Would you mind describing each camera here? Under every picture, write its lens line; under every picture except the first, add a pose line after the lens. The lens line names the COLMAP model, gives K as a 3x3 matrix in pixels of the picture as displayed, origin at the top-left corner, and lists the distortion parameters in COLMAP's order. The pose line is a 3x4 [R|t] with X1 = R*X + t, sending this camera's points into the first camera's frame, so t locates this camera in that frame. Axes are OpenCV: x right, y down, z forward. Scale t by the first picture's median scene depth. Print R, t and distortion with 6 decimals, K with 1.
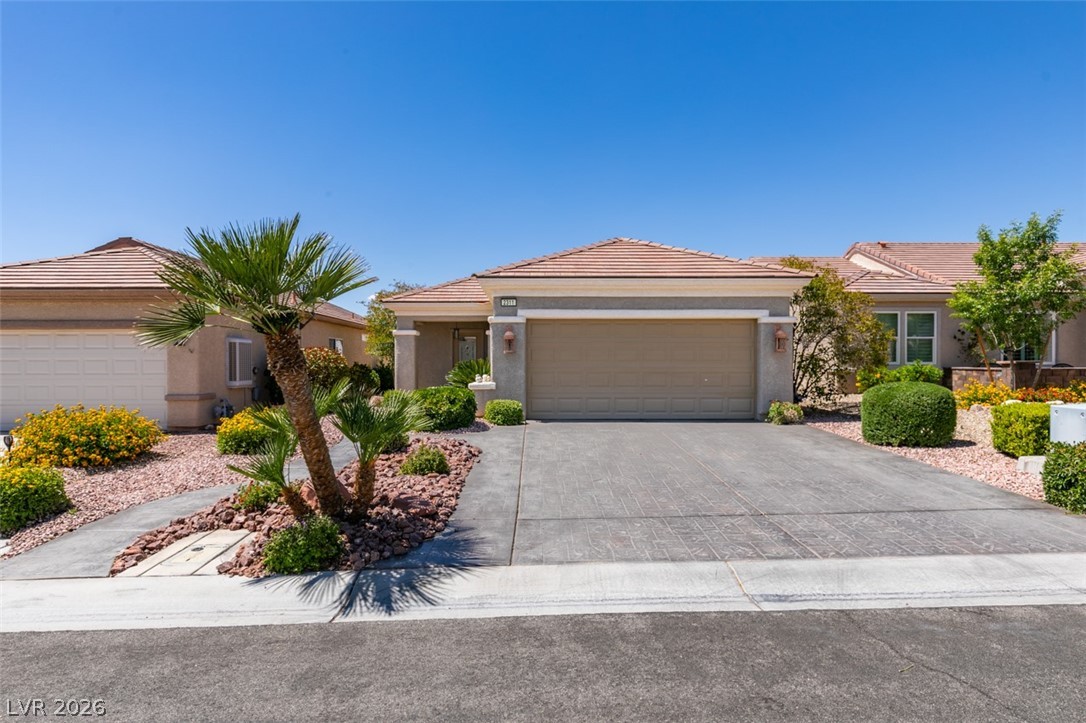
lens RADIAL K [[614.7, 0, 543.0], [0, 614.7, 361.5], [0, 0, 1]] dist [0.004996, 0.000353]
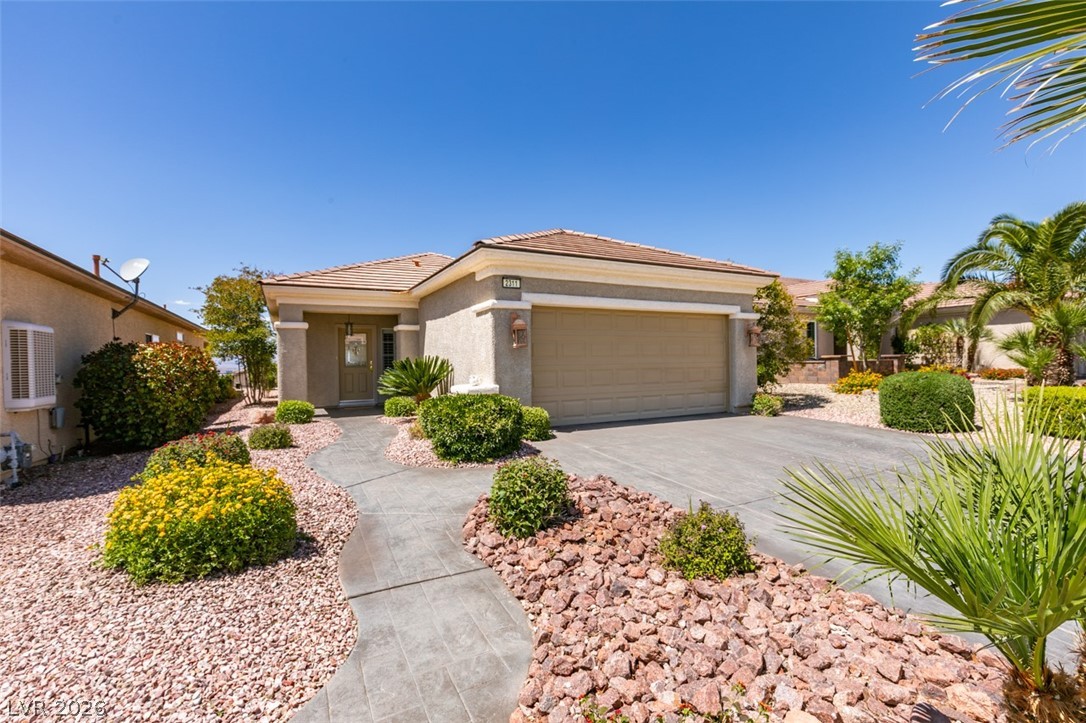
lens RADIAL K [[485.1, 0, 542.6], [0, 485.1, 367.8], [0, 0, 1]] dist [0.002004, -0.000595]
pose [[0.893269, -0.018201, 0.449154, -0.303265], [0.014427, 0.999826, 0.011823, 0.005838], [-0.449291, -0.004082, 0.893376, 0.425275]]
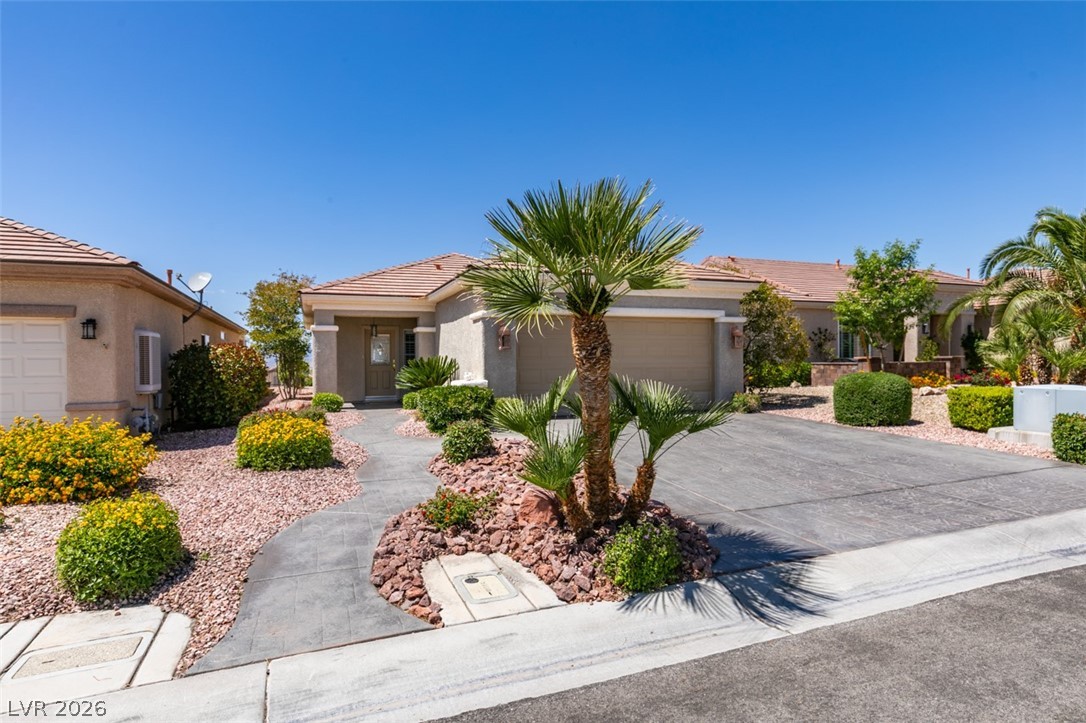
lens RADIAL K [[603.3, 0, 546.6], [0, 603.3, 363.8], [0, 0, 1]] dist [0.005307, 0.000050]
pose [[0.938746, -0.007467, 0.344530, -0.312759], [0.007495, 0.999971, 0.001250, 0.008219], [-0.344529, 0.001408, 0.938775, 0.093190]]
